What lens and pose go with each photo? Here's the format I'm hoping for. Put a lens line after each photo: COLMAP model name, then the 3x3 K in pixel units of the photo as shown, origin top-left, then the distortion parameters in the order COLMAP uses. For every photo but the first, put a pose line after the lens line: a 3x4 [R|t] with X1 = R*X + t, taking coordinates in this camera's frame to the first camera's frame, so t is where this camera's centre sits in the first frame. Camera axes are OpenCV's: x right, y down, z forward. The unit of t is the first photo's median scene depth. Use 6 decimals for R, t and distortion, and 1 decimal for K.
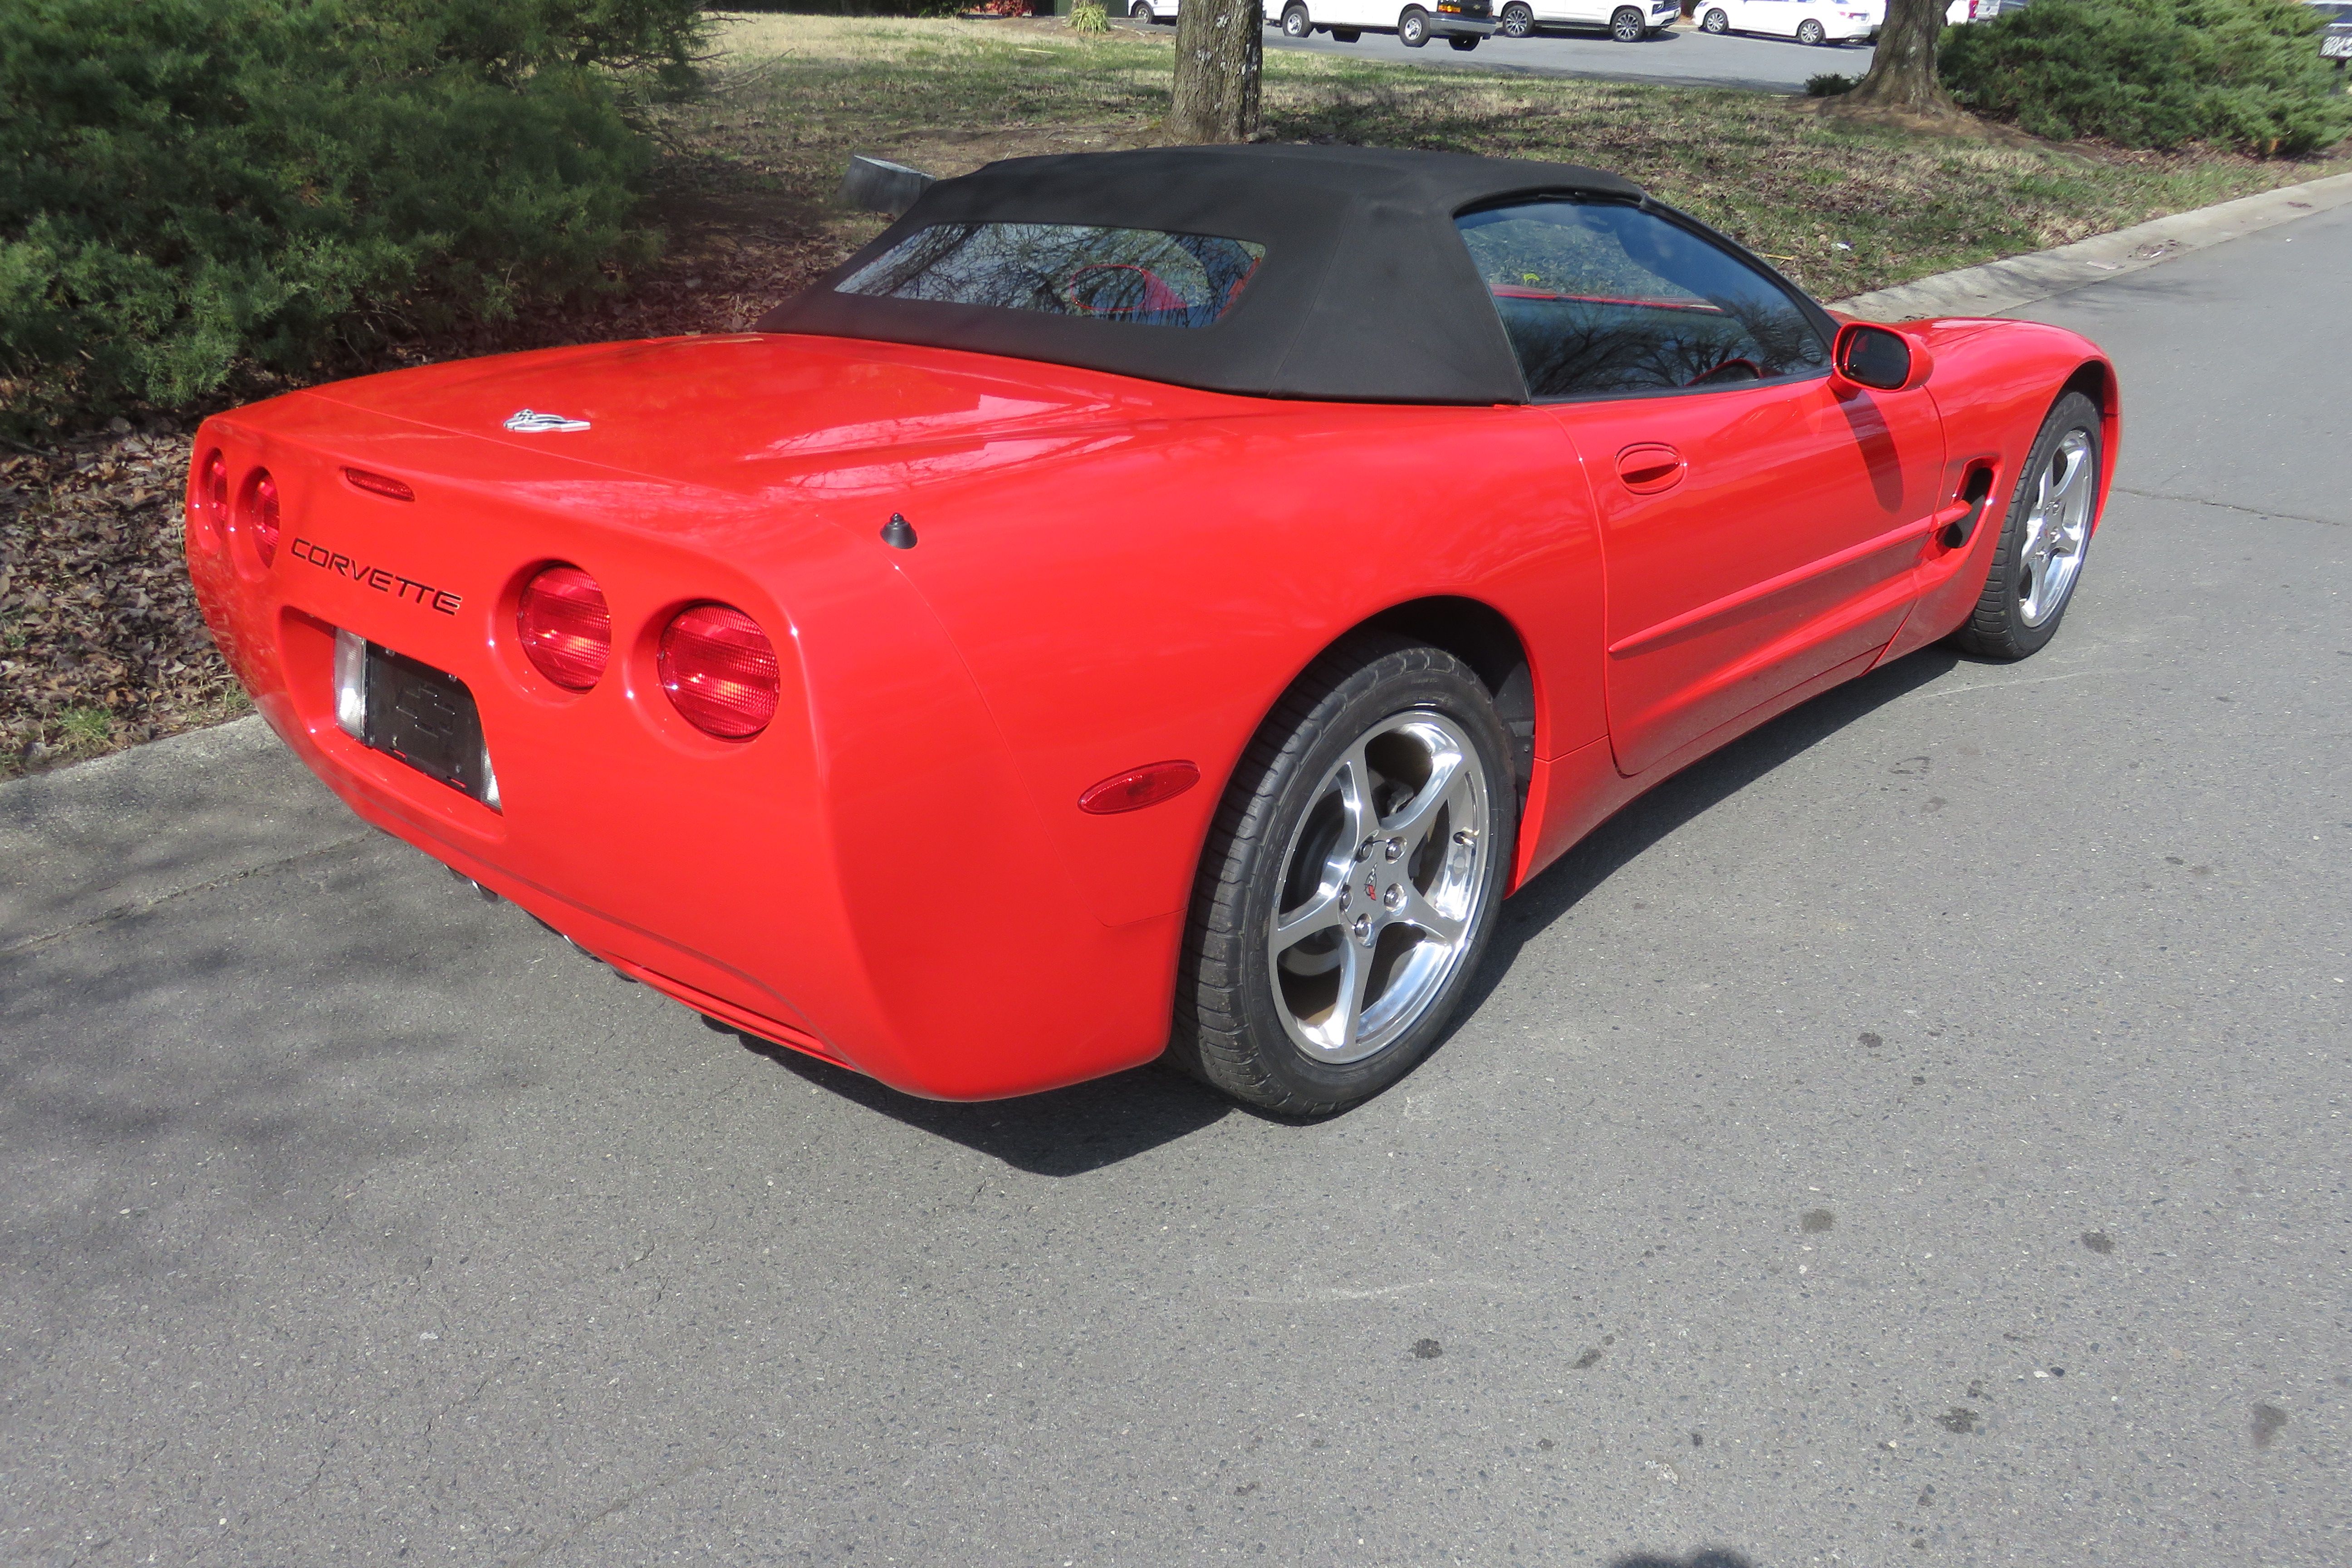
lens RADIAL K [[1868.6, 0, 1174.3], [0, 1868.6, 729.0], [0, 0, 1]] dist [0.000049, 0.000683]
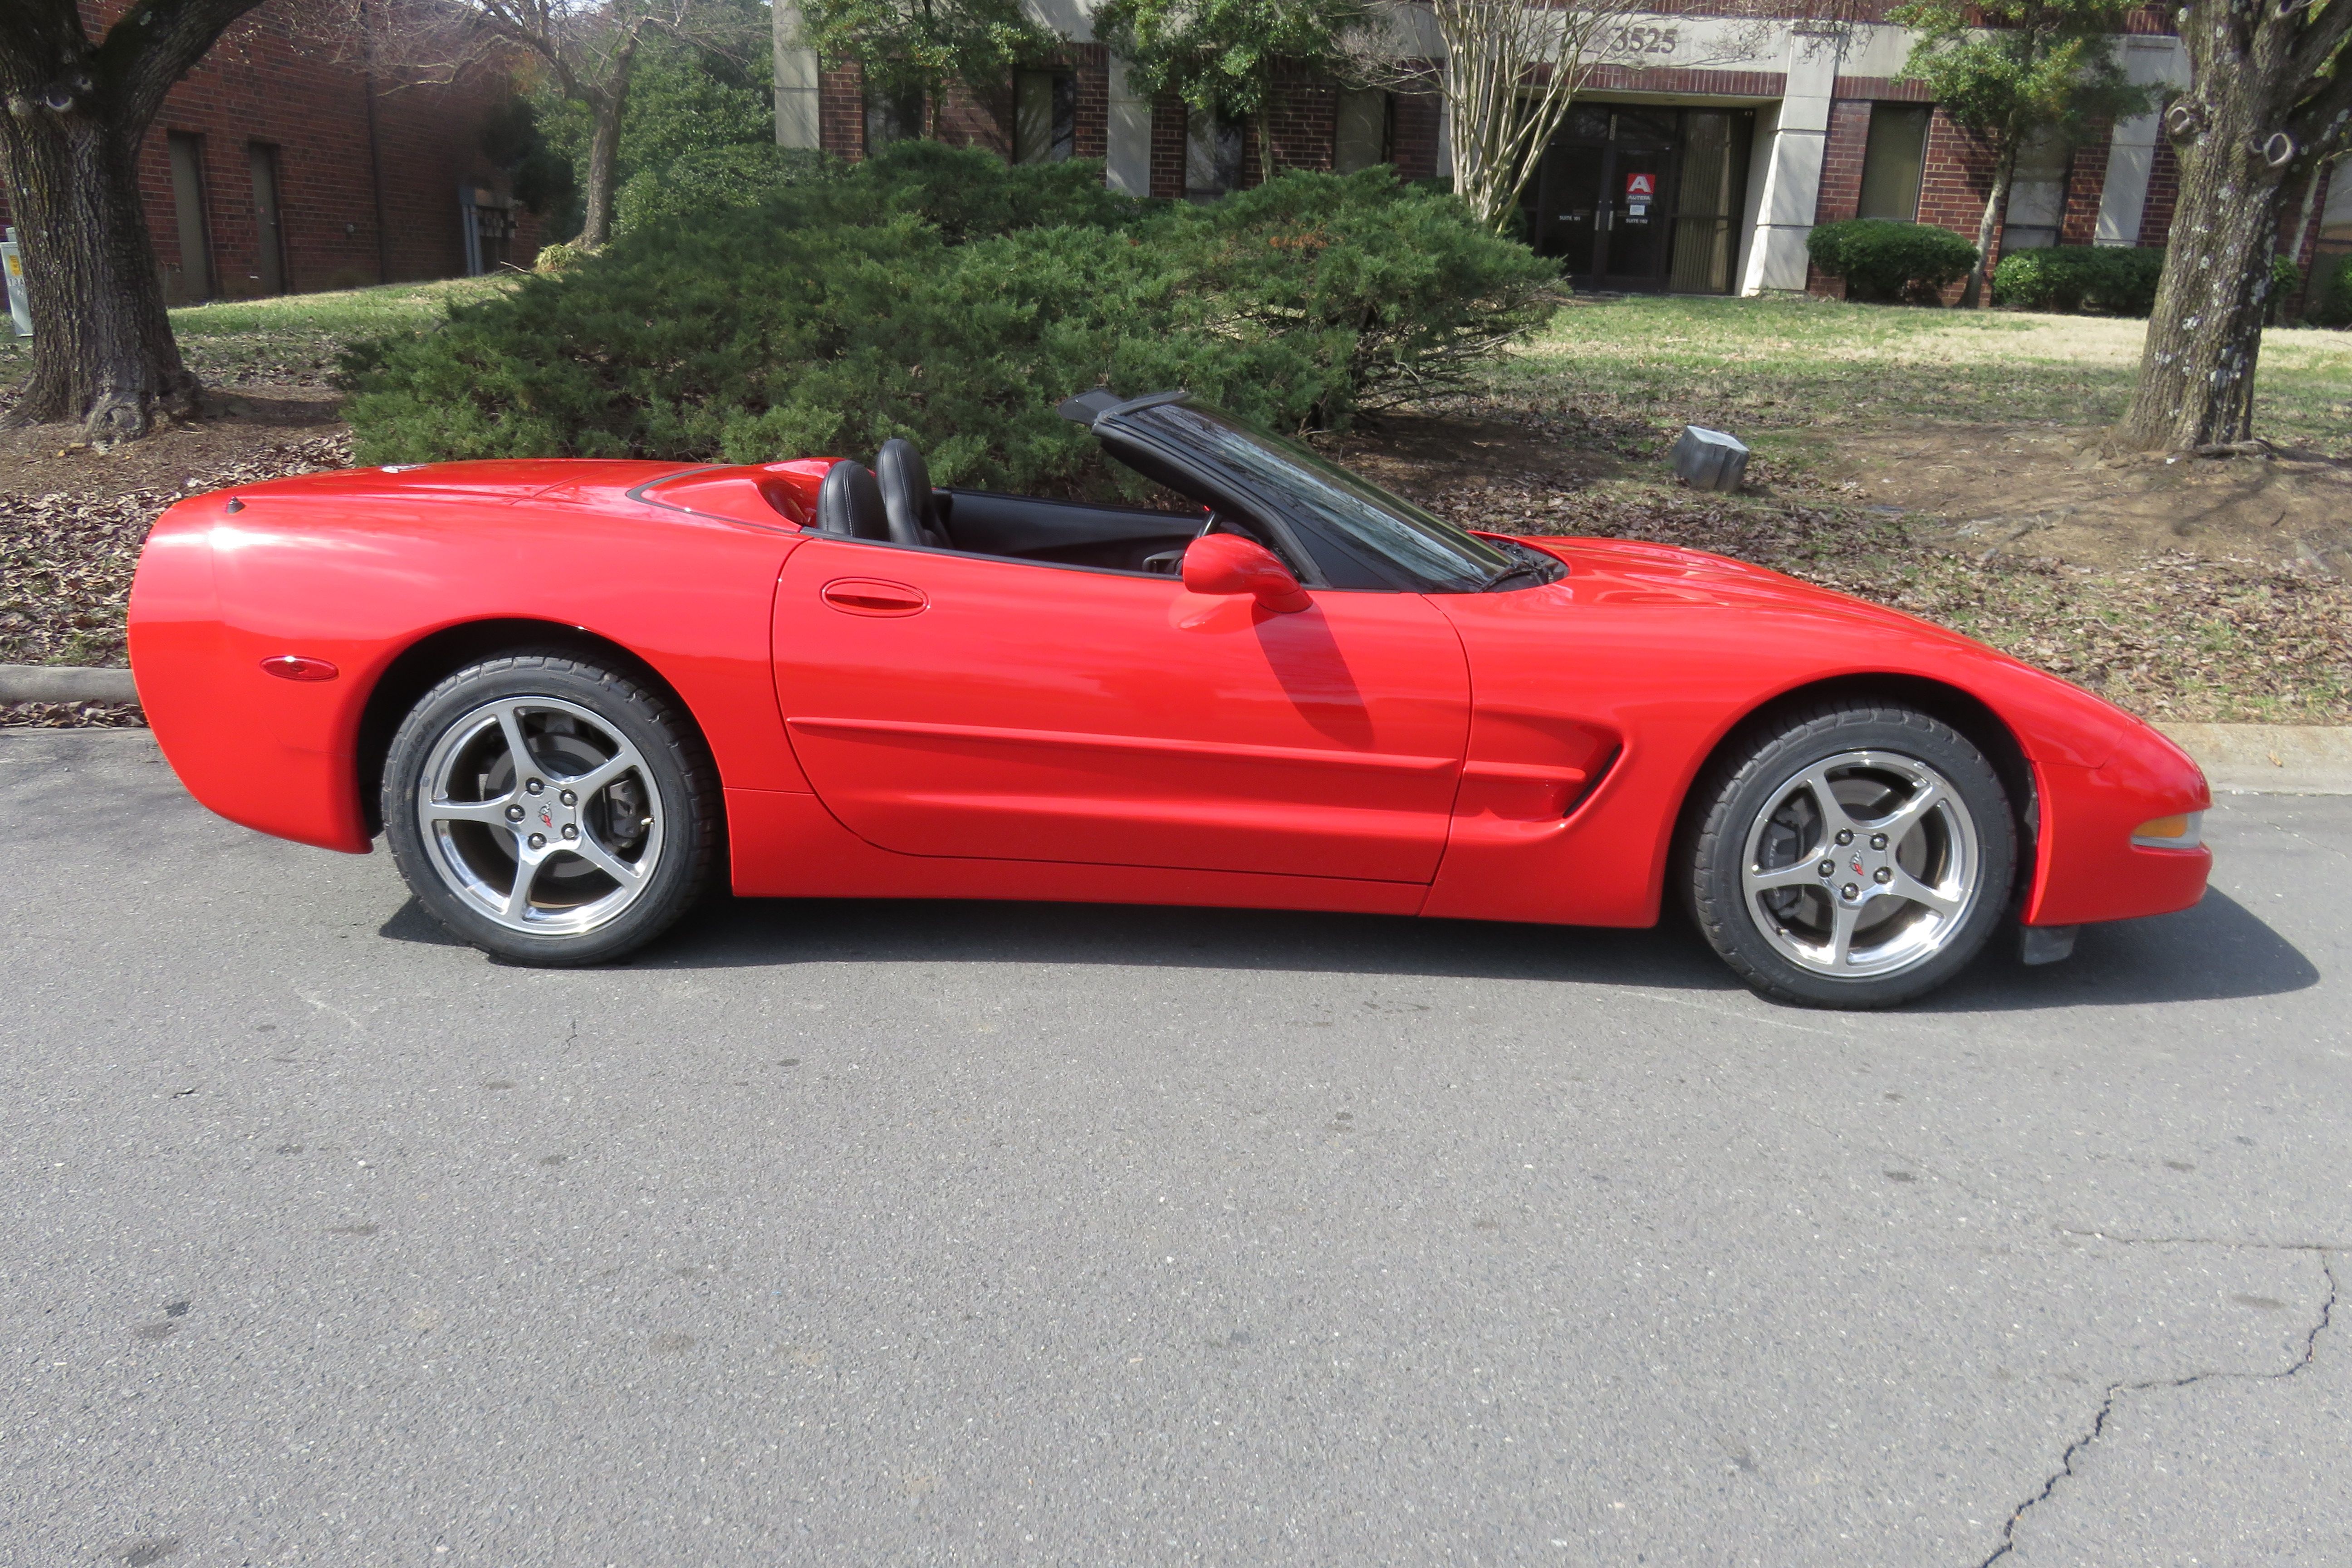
lens RADIAL K [[1844.3, 0, 1186.8], [0, 1844.3, 772.6], [0, 0, 1]] dist [-0.003058, -0.002142]
pose [[0.665296, 0.206686, -0.717399, 1.139476], [-0.294944, 0.955513, 0.001764, -0.077482], [0.685849, 0.210419, 0.696660, 0.246274]]
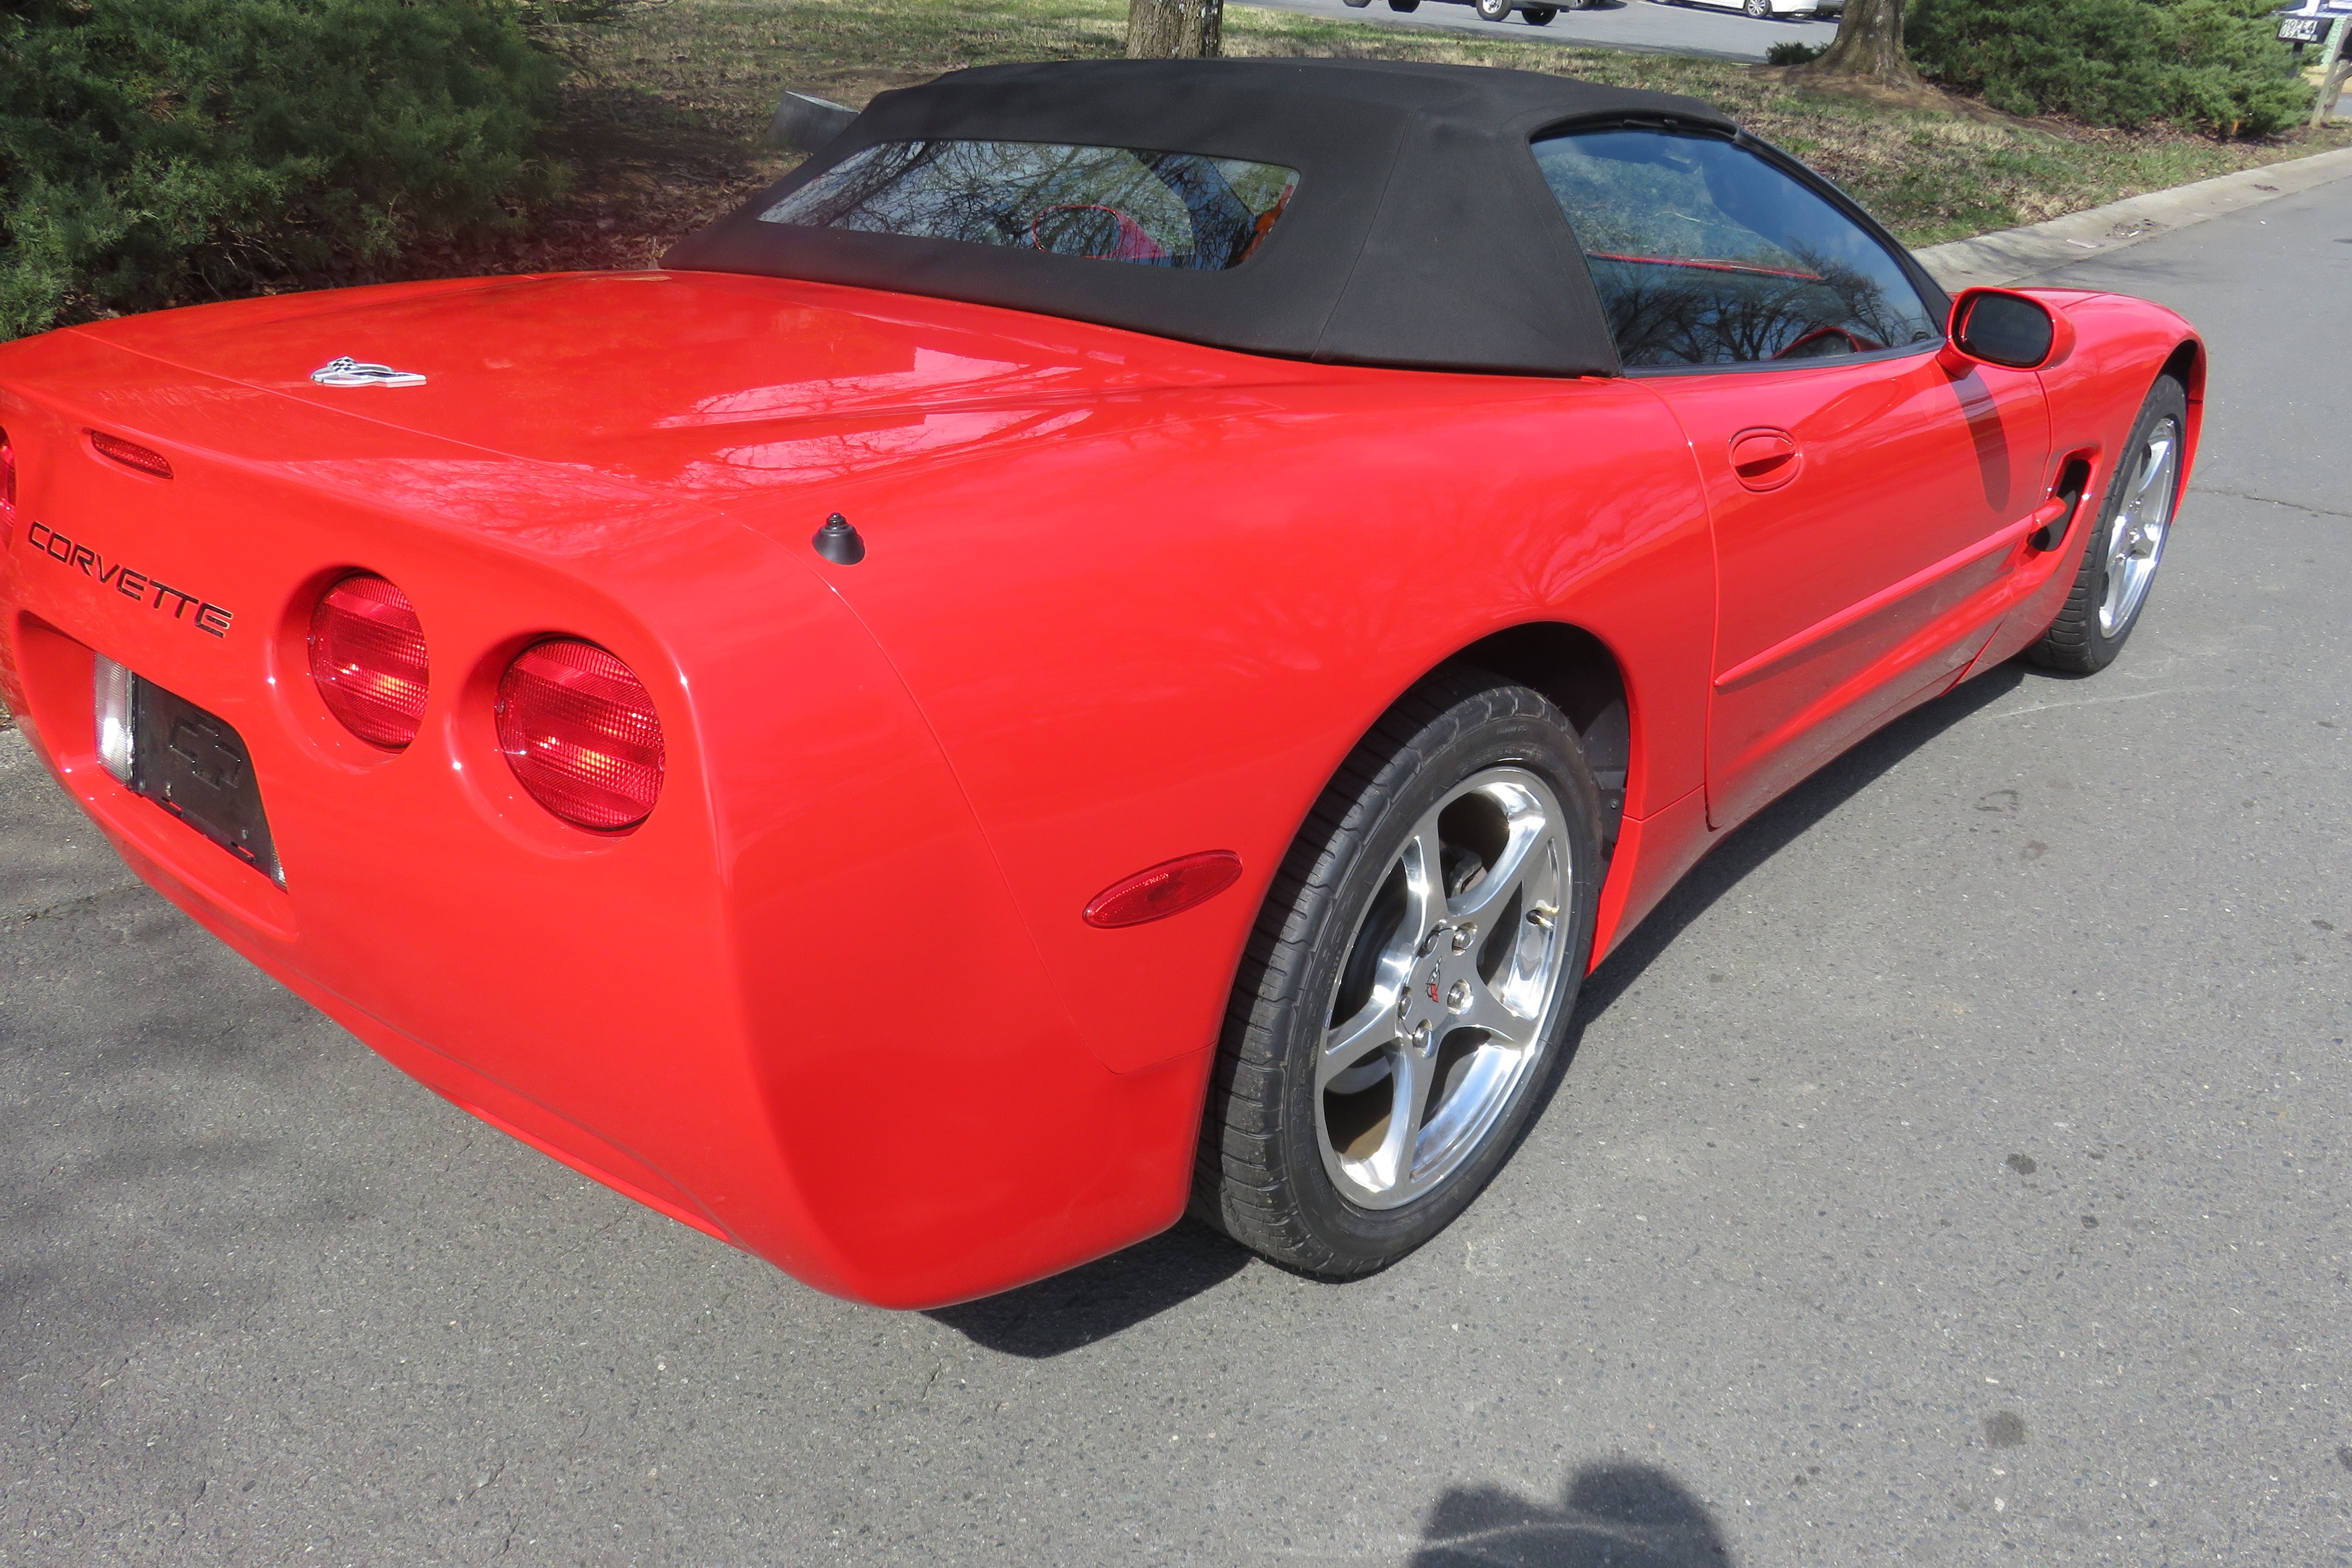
lens RADIAL K [[1858.6, 0, 1172.9], [0, 1858.6, 741.7], [0, 0, 1]] dist [-0.000975, 0.004480]
pose [[0.999207, 0.012559, 0.037794, -0.027331], [-0.013526, 0.999585, 0.025427, -0.028628], [-0.037459, -0.025918, 0.998962, 0.170406]]
